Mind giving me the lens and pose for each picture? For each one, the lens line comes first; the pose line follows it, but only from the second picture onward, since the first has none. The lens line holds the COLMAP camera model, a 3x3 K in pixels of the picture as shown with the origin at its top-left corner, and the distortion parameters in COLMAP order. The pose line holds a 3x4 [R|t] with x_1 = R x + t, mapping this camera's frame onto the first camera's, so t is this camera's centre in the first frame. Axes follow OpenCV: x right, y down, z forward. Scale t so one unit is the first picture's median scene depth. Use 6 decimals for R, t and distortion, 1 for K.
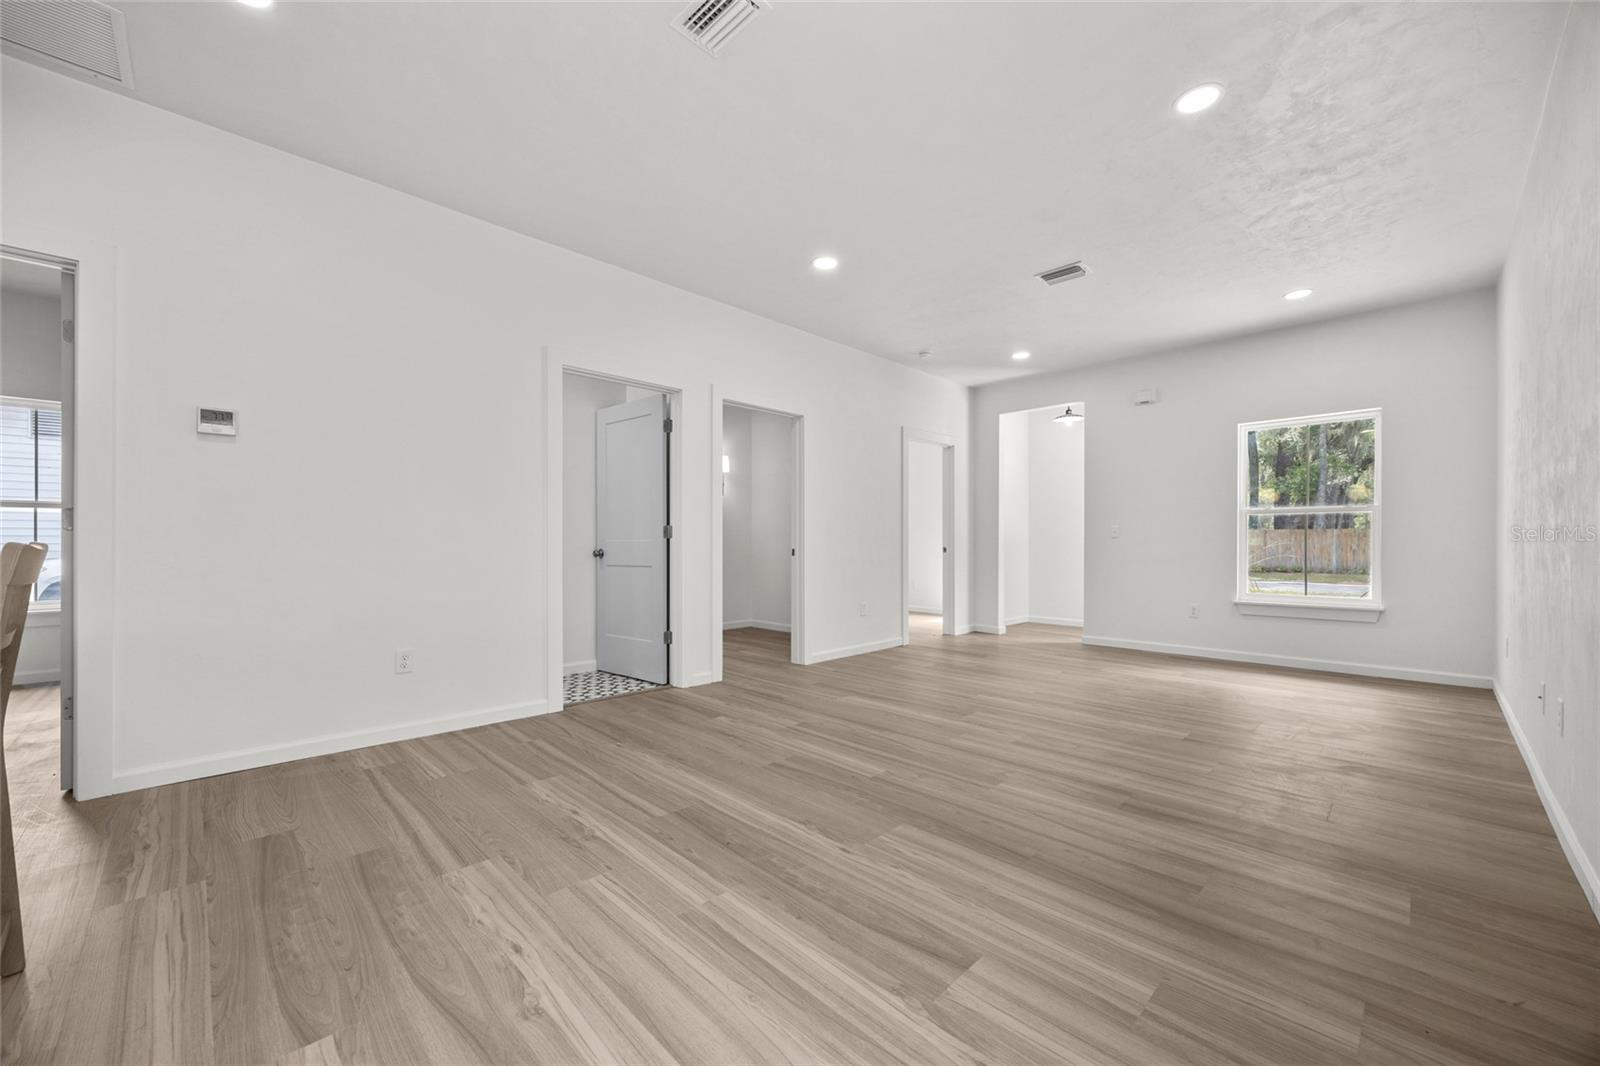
lens RADIAL K [[616.1, 0, 795.5], [0, 616.1, 546.7], [0, 0, 1]] dist [-0.003596, -0.000071]
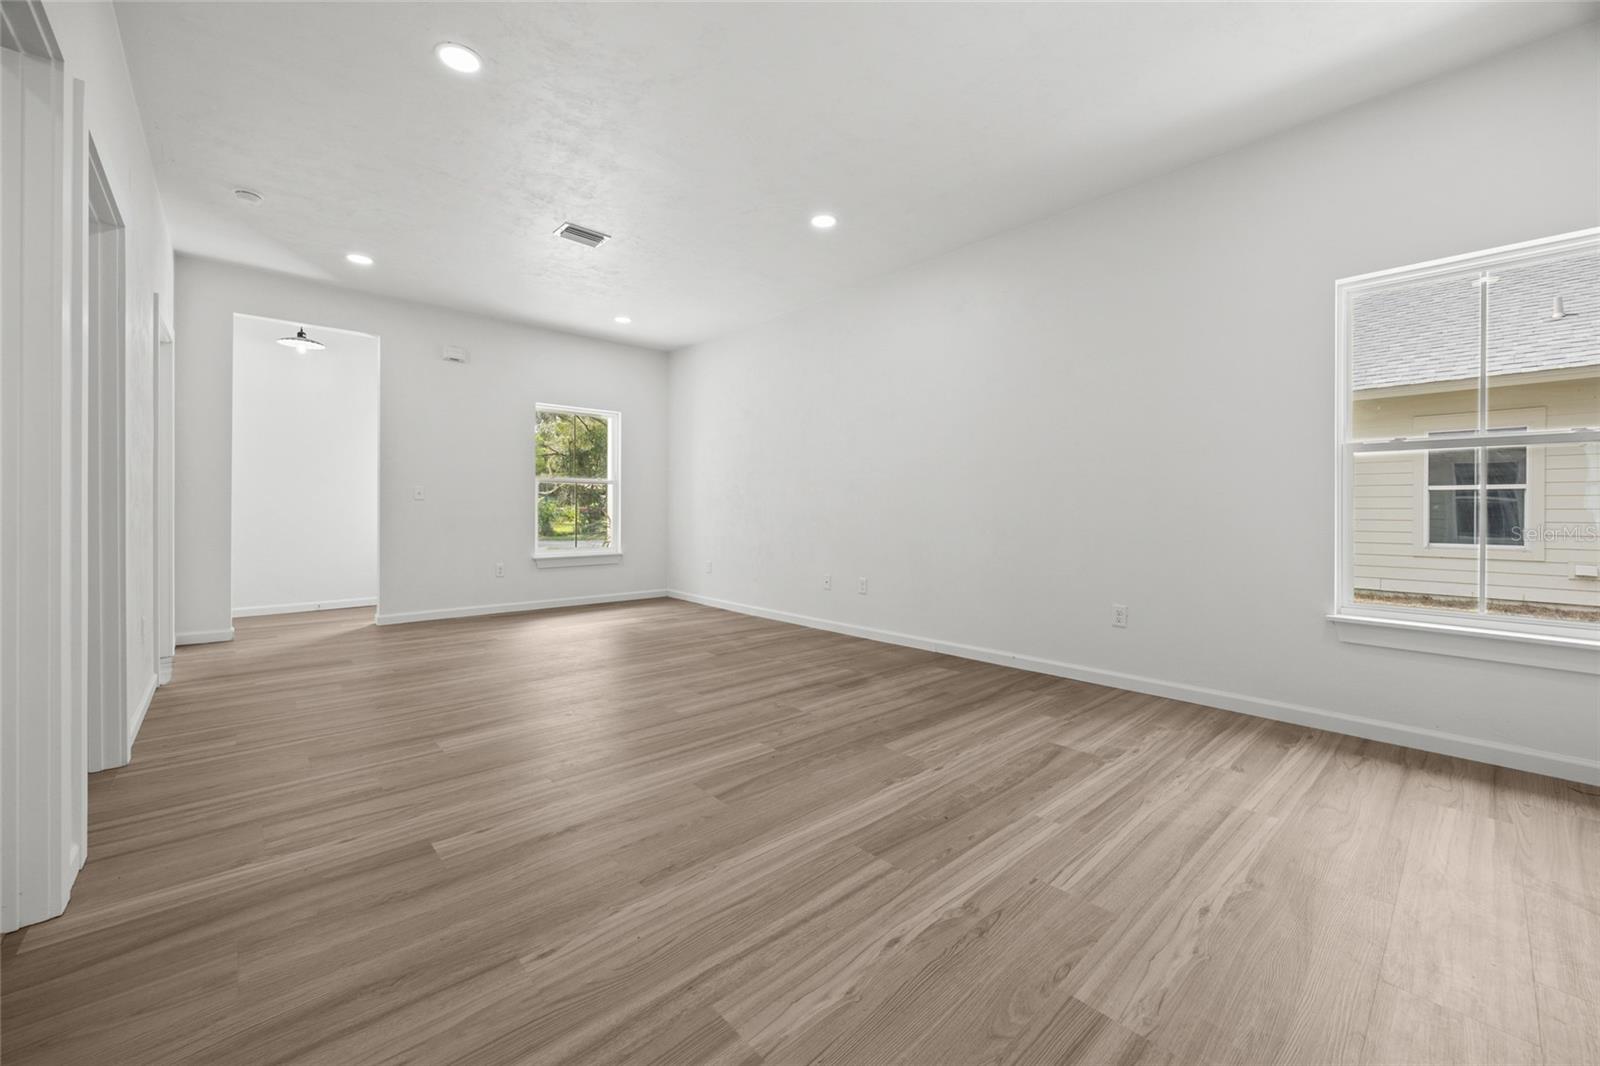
lens RADIAL K [[626.9, 0, 800.7], [0, 626.9, 510.8], [0, 0, 1]] dist [-0.000977, -0.000054]
pose [[0.034900, -0.001795, 0.999389, -0.910085], [-0.002128, 0.999996, 0.001871, -0.002486], [-0.999389, -0.002192, 0.034896, 0.985771]]
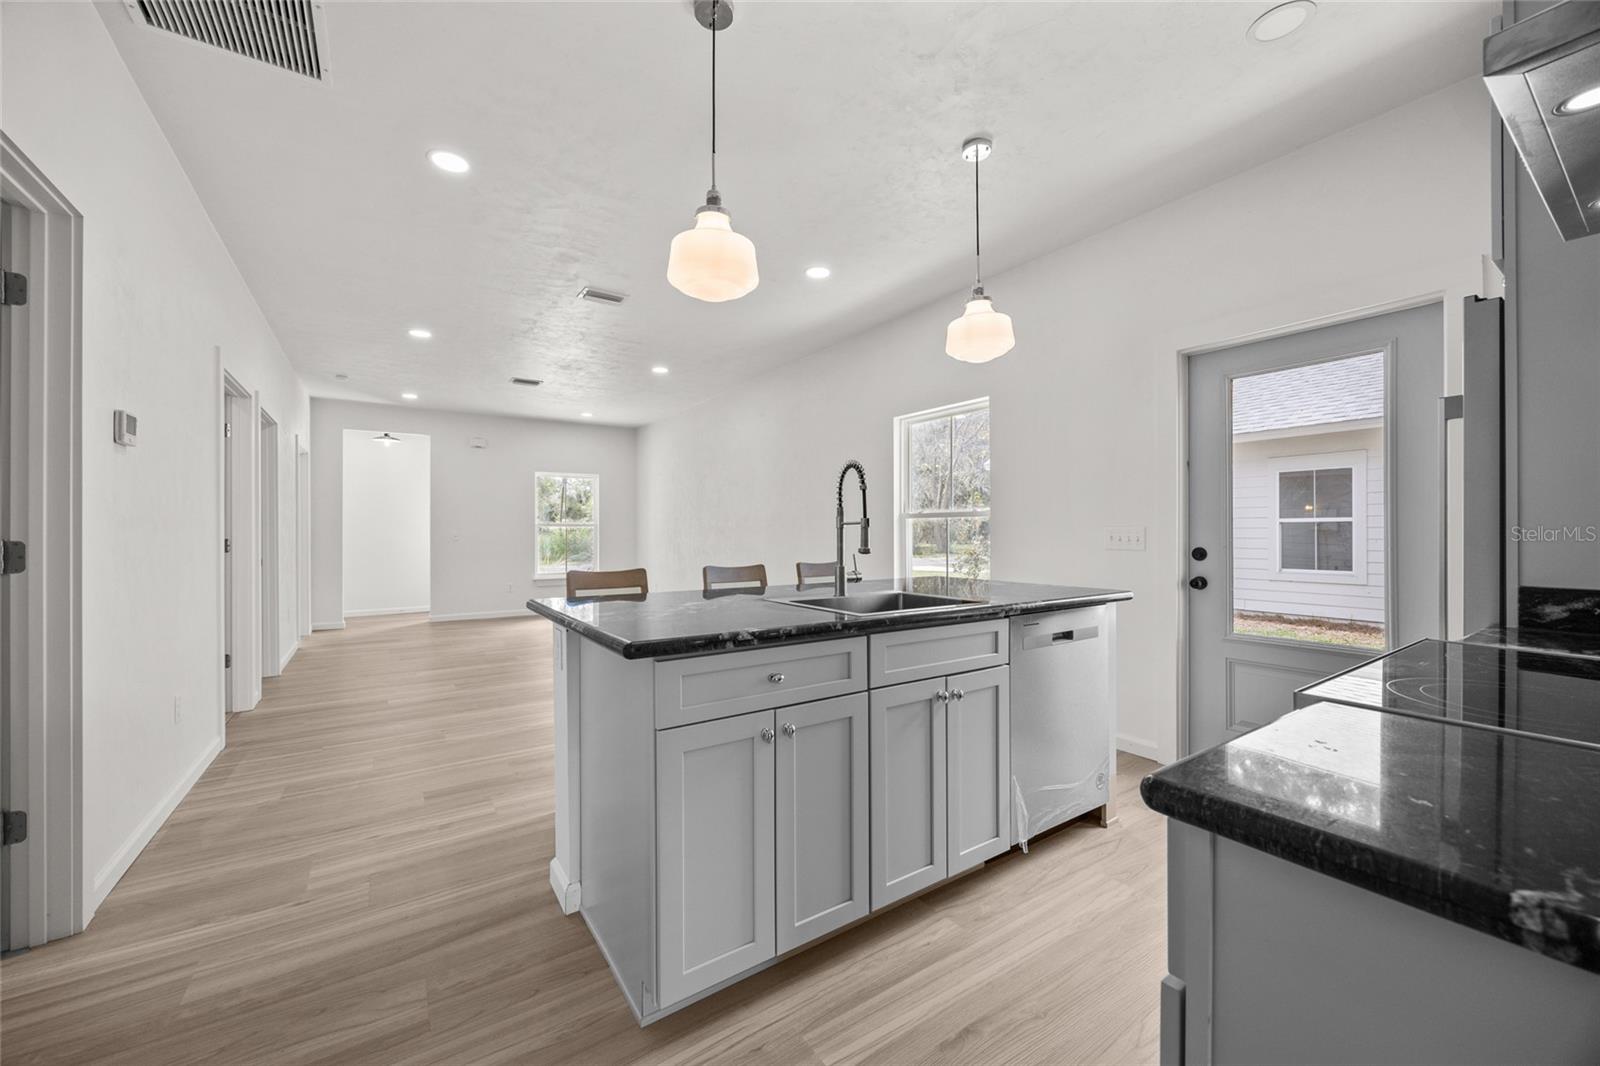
lens RADIAL K [[617.9, 0, 796.7], [0, 617.9, 531.4], [0, 0, 1]] dist [0.002153, 0.000183]
pose [[0.182555, 0.002620, 0.983192, -1.677928], [0.006606, 0.999971, -0.003892, -0.060532], [-0.983173, 0.007205, 0.182532, 0.002367]]
